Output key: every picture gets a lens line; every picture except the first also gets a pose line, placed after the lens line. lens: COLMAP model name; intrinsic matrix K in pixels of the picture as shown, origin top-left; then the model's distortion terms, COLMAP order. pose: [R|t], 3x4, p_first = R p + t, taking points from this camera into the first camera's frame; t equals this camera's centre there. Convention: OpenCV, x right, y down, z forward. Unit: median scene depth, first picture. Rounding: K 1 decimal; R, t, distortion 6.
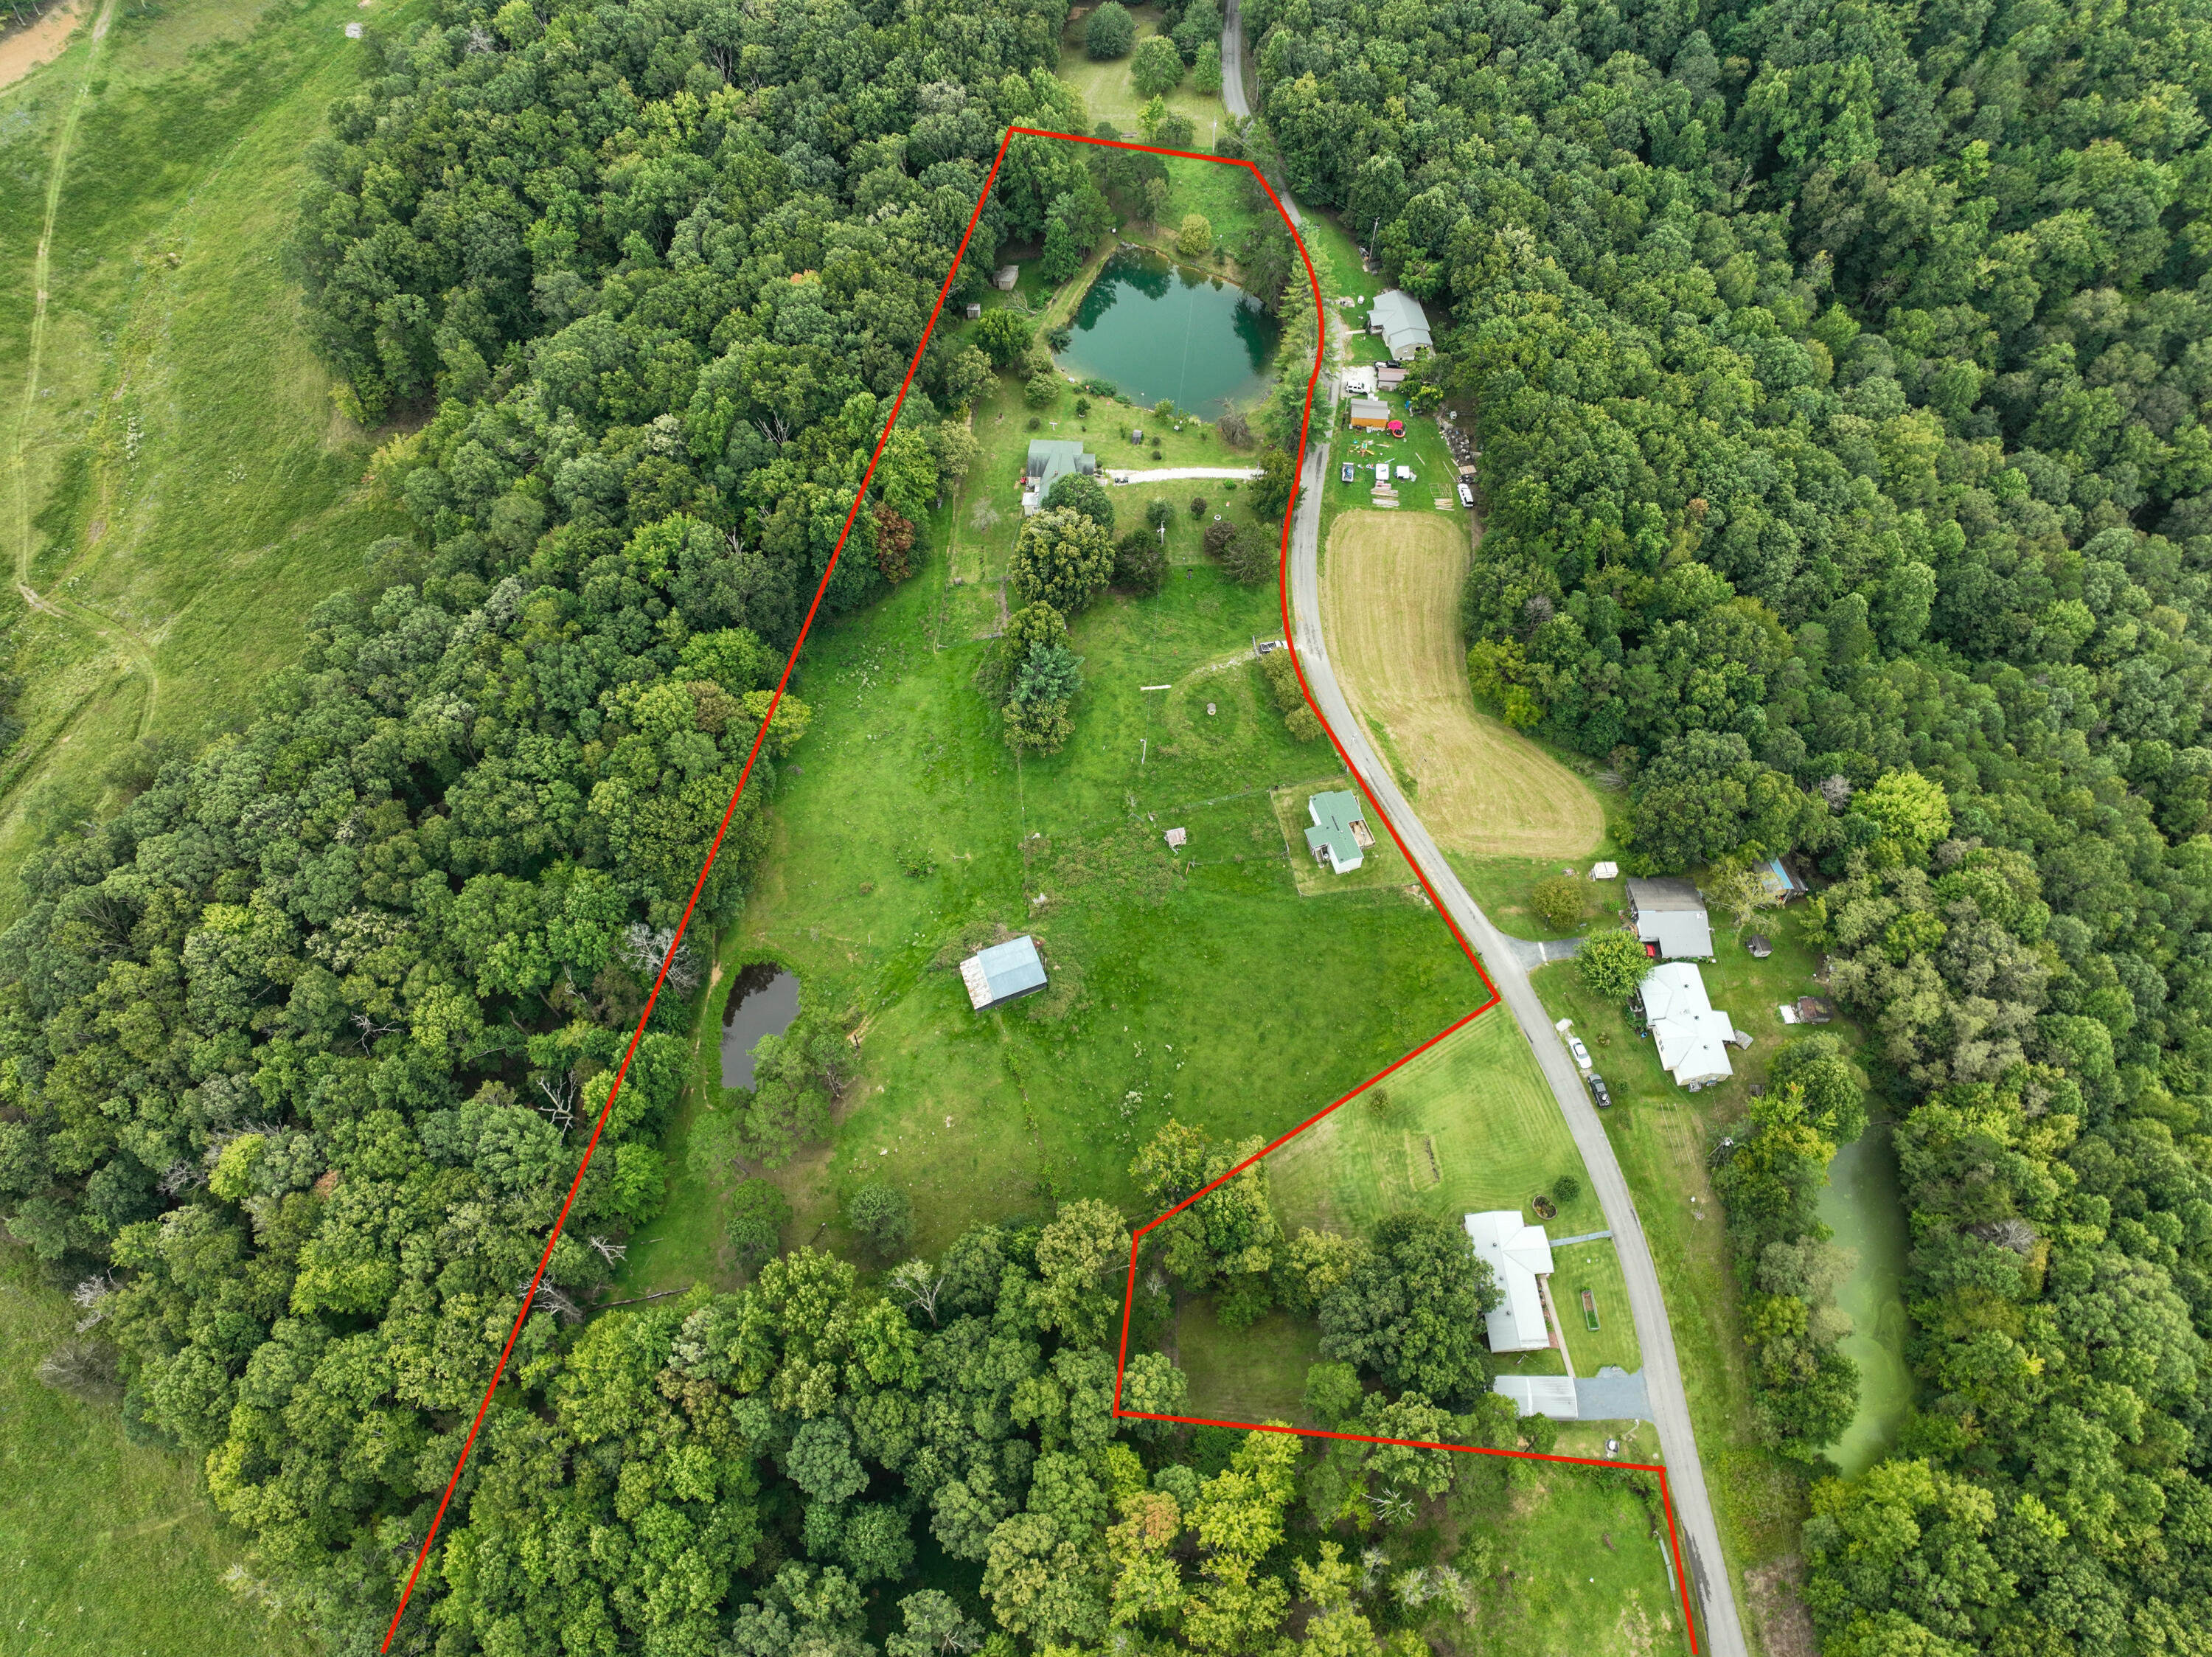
lens RADIAL K [[1554.1, 0, 1118.7], [0, 1554.1, 829.8], [0, 0, 1]] dist [0.001849, 0.015196]
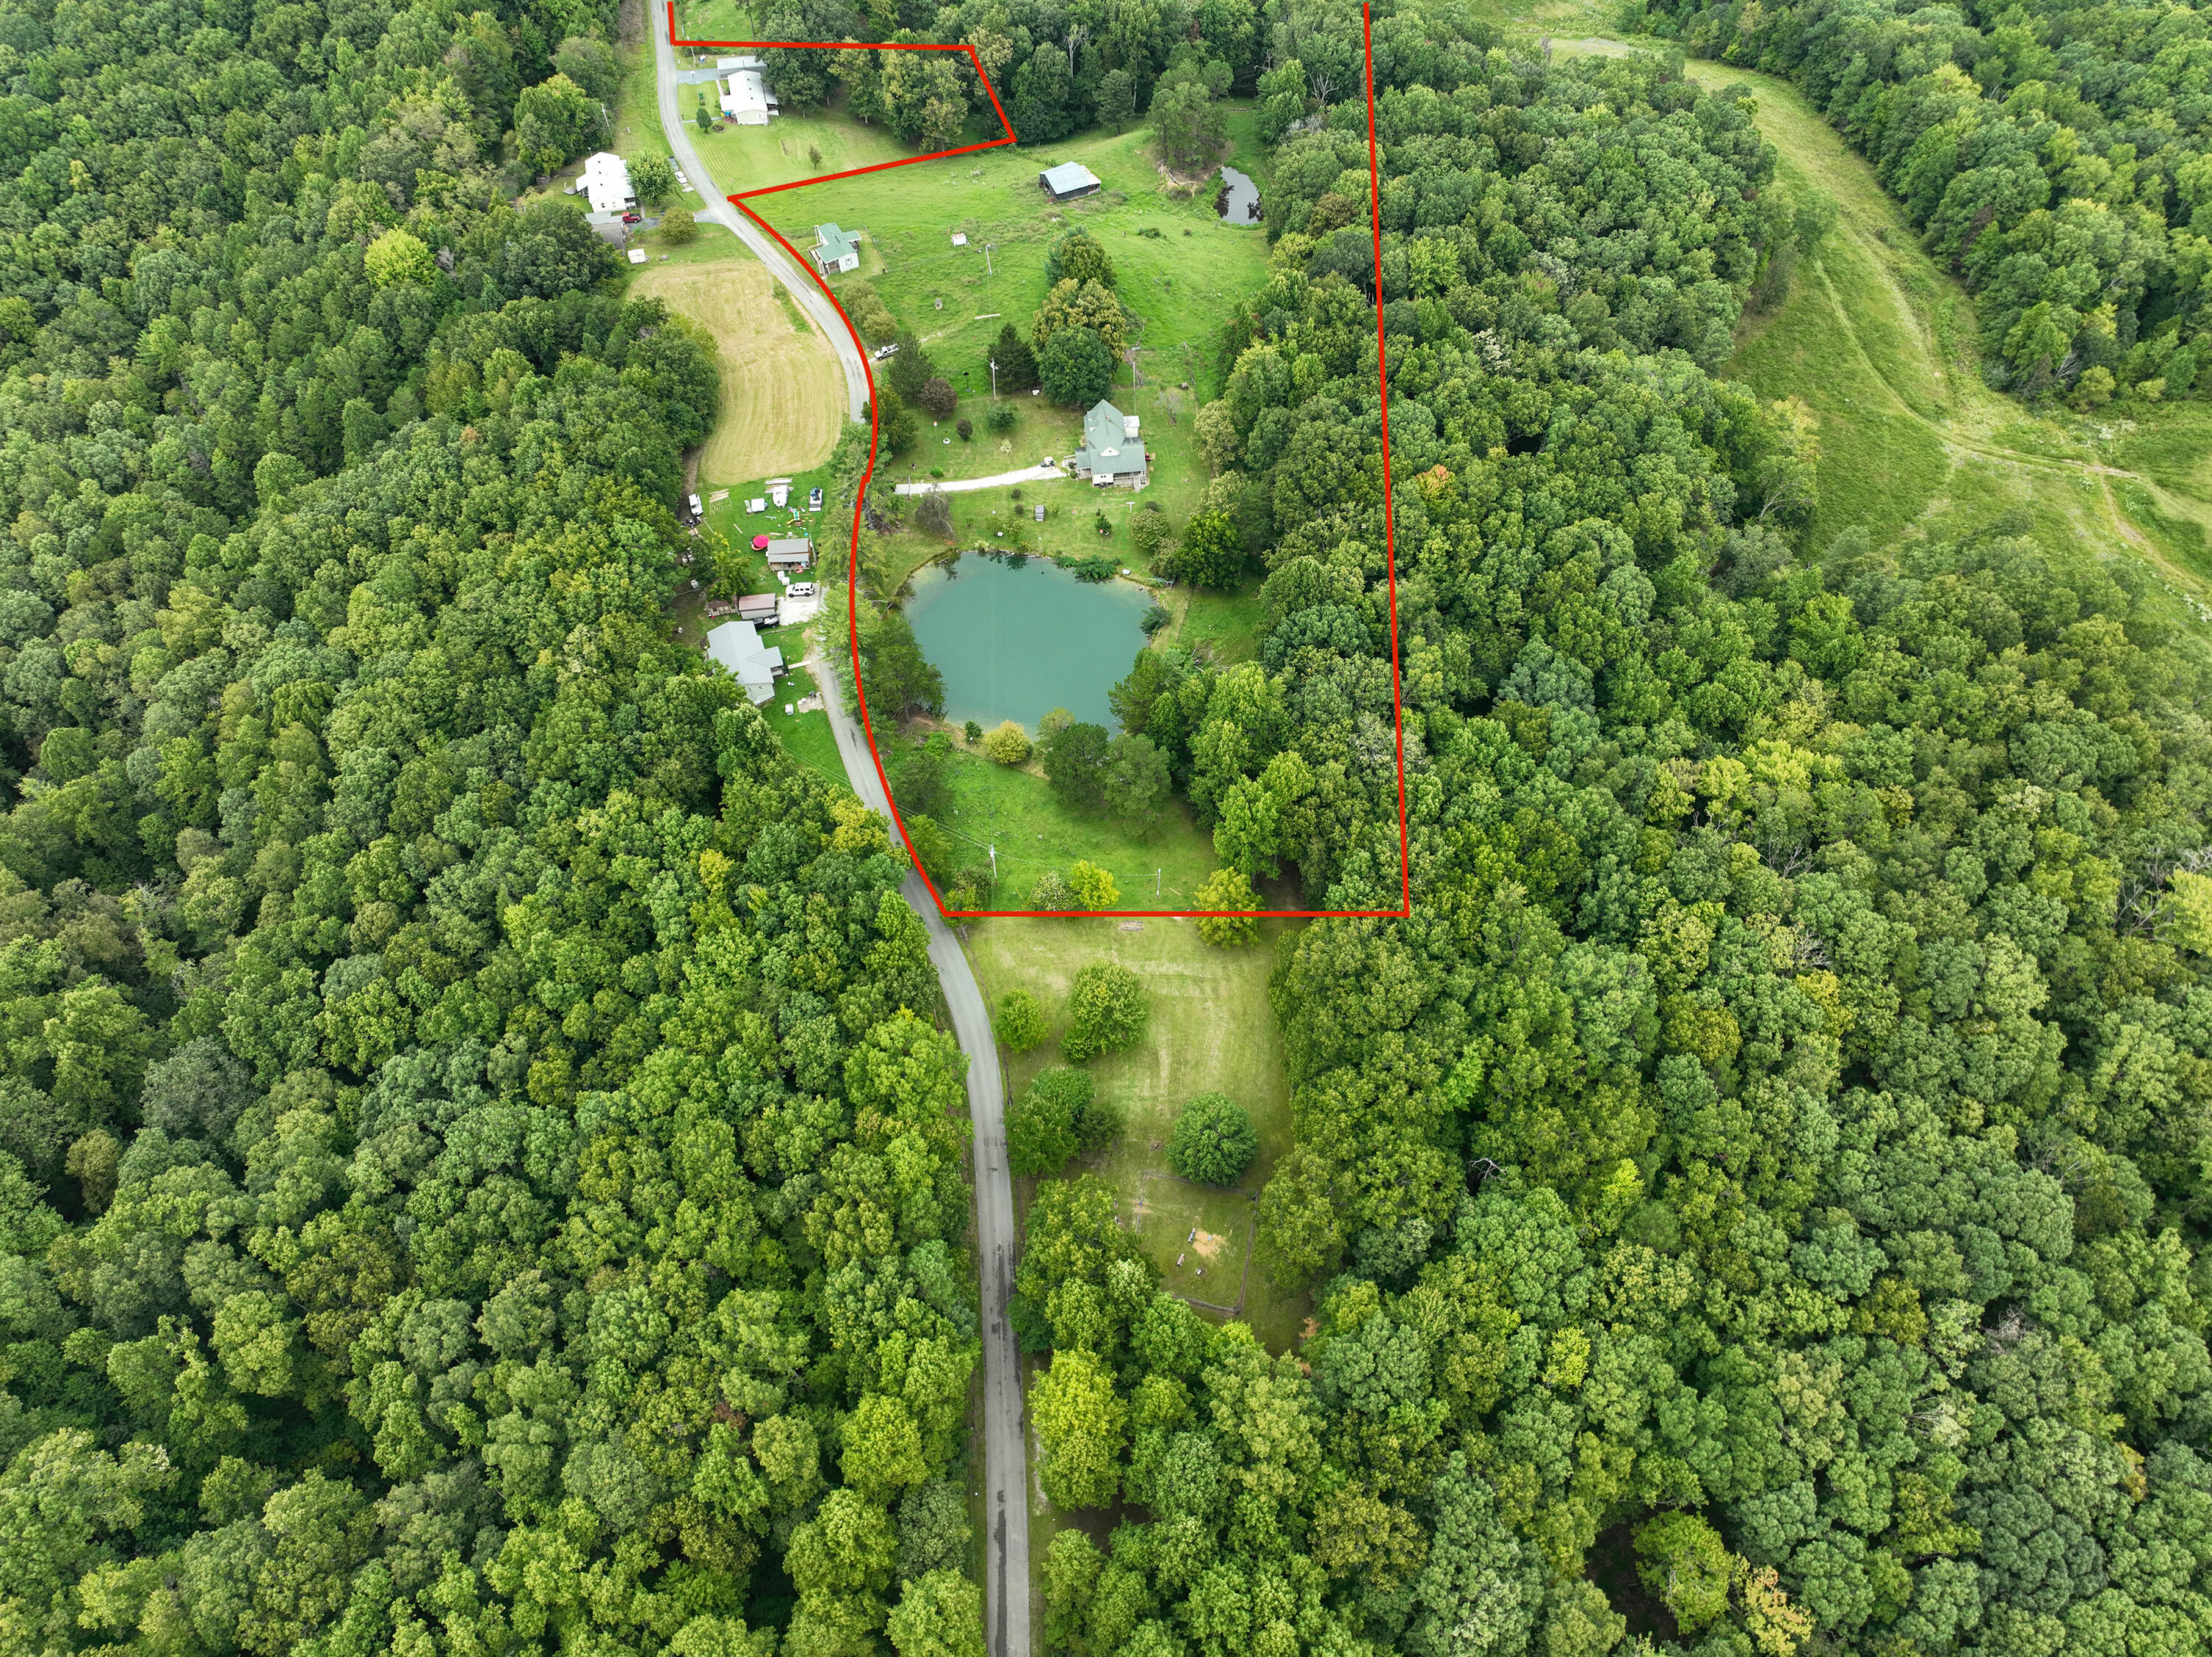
lens RADIAL K [[1554.1, 0, 1118.1], [0, 1554.1, 823.0], [0, 0, 1]] dist [0.001849, 0.015196]
pose [[-0.986733, 0.142508, -0.077772, 0.073460], [-0.122748, -0.341350, 0.931887, -1.353731], [0.106254, 0.929070, 0.354314, 0.961888]]
